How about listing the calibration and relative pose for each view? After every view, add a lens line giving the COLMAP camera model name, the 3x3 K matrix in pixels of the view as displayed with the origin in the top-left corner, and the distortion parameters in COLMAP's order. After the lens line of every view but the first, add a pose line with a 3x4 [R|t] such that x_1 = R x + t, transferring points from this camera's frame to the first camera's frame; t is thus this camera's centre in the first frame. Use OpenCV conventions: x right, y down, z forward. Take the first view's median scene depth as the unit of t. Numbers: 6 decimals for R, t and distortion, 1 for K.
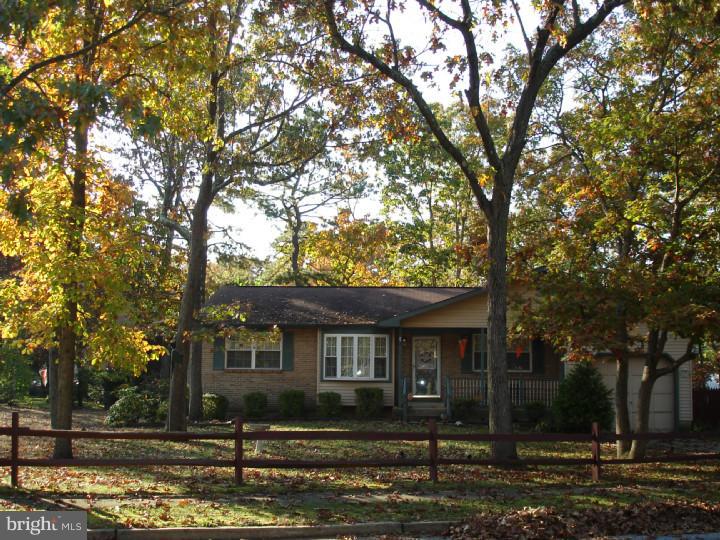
lens RADIAL K [[820.1, 0, 360.0], [0, 820.1, 270.0], [0, 0, 1]] dist [-0.087134, -0.019241]
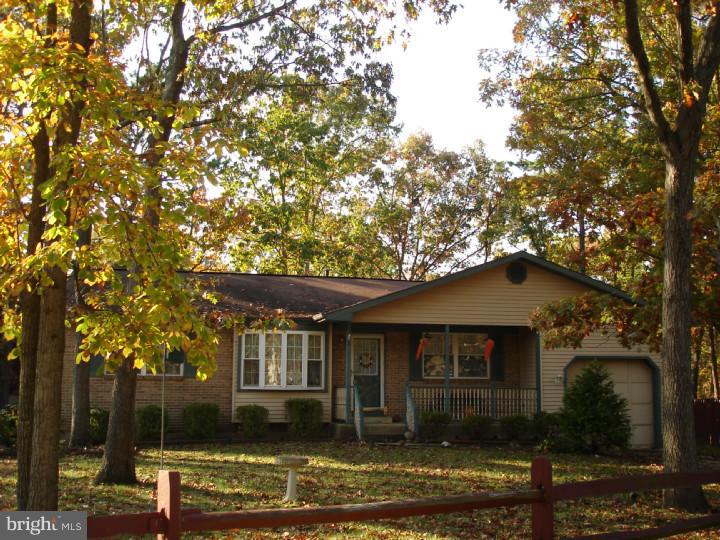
lens RADIAL K [[820.1, 0, 360.0], [0, 820.1, 270.0], [0, 0, 1]] dist [-0.087134, -0.019241]
pose [[0.959484, 0.033859, 0.279721, -0.156168], [-0.032255, 0.999426, -0.010336, 0.026567], [-0.279910, 0.000895, 0.960026, 0.232277]]
